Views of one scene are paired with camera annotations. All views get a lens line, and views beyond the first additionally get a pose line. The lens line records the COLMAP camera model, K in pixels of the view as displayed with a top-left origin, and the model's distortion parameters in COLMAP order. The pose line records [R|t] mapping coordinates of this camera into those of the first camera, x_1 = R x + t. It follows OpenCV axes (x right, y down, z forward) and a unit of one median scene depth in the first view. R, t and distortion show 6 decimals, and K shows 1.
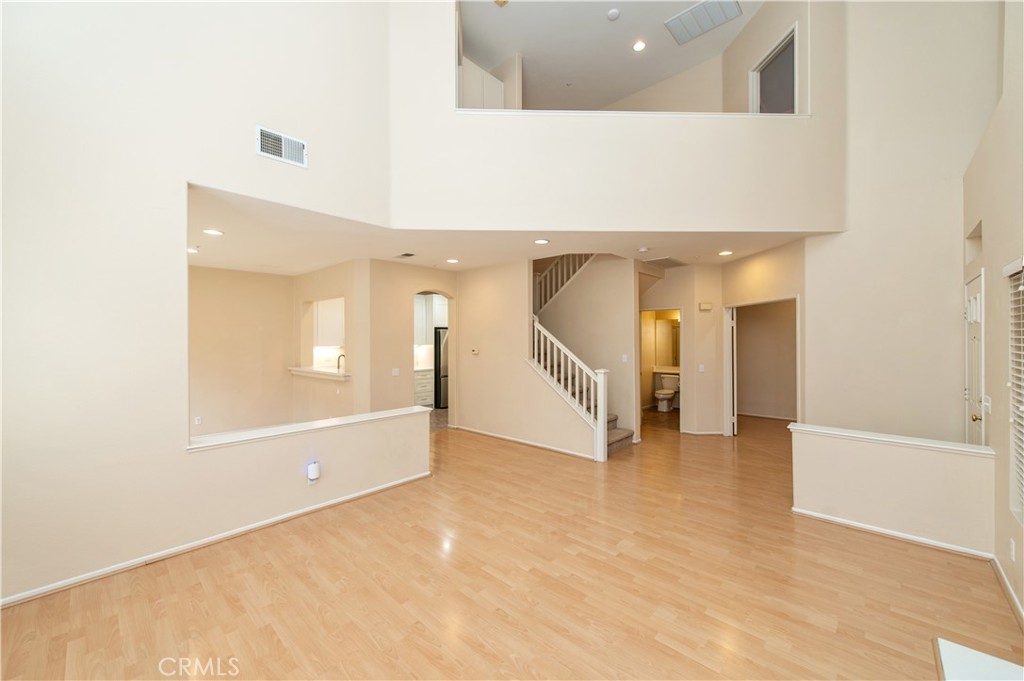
lens RADIAL K [[398.3, 0, 513.5], [0, 398.3, 336.3], [0, 0, 1]] dist [0.007852, -0.000769]
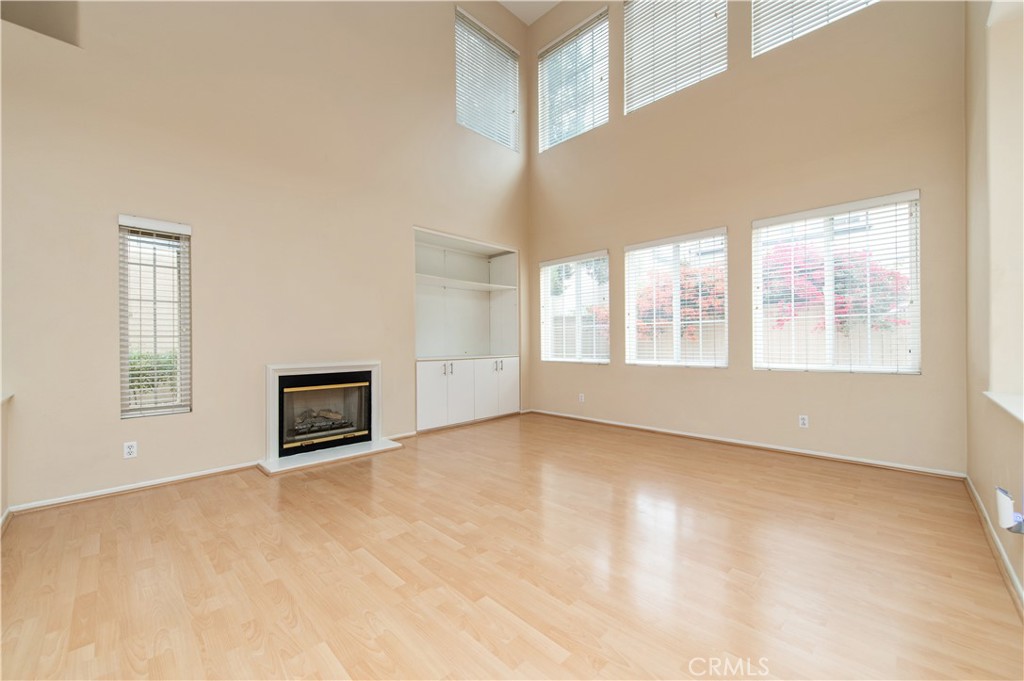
lens RADIAL K [[398.3, 0, 515.5], [0, 398.3, 347.7], [0, 0, 1]] dist [0.007852, -0.000769]
pose [[-0.999532, 0.009150, 0.029198, 0.023435], [0.009426, 0.999912, 0.009313, 0.145832], [-0.029110, 0.009584, -0.999530, 1.431614]]
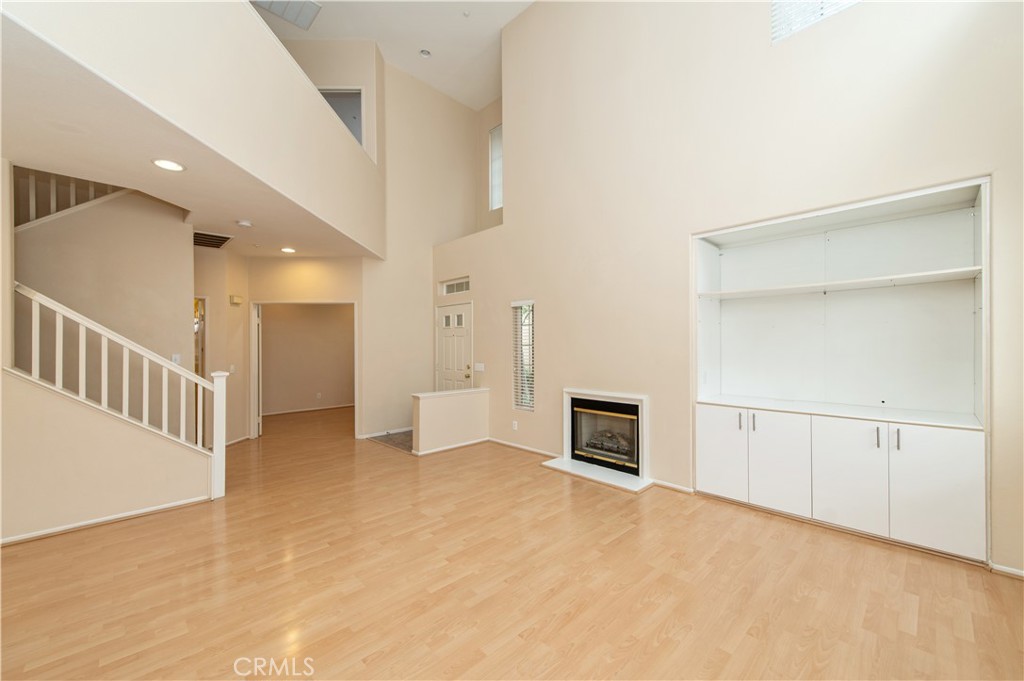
lens RADIAL K [[398.3, 0, 513.3], [0, 398.3, 341.4], [0, 0, 1]] dist [0.007852, -0.000769]
pose [[0.051725, 0.009657, 0.998615, -0.678134], [0.000314, 0.999953, -0.009686, 0.049001], [-0.998661, 0.000815, 0.051720, 0.587773]]
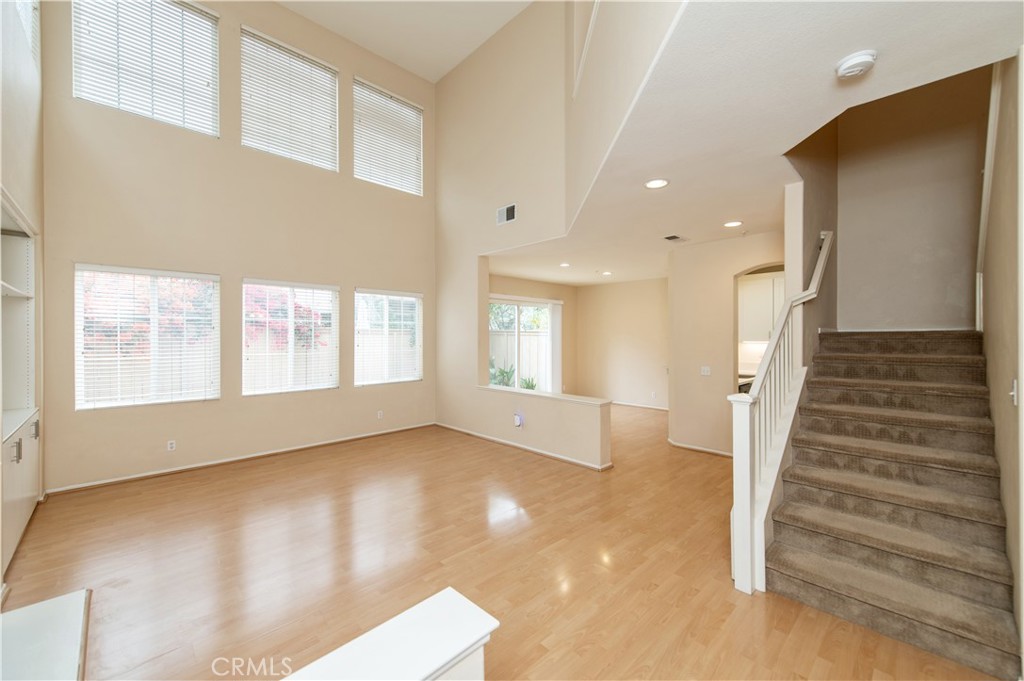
lens RADIAL K [[398.3, 0, 513.2], [0, 398.3, 340.4], [0, 0, 1]] dist [0.007852, -0.000769]
pose [[-0.051934, 0.009967, -0.998601, 0.981186], [0.003853, 0.999945, 0.009780, 0.019676], [0.998643, -0.003339, -0.051970, 1.048710]]
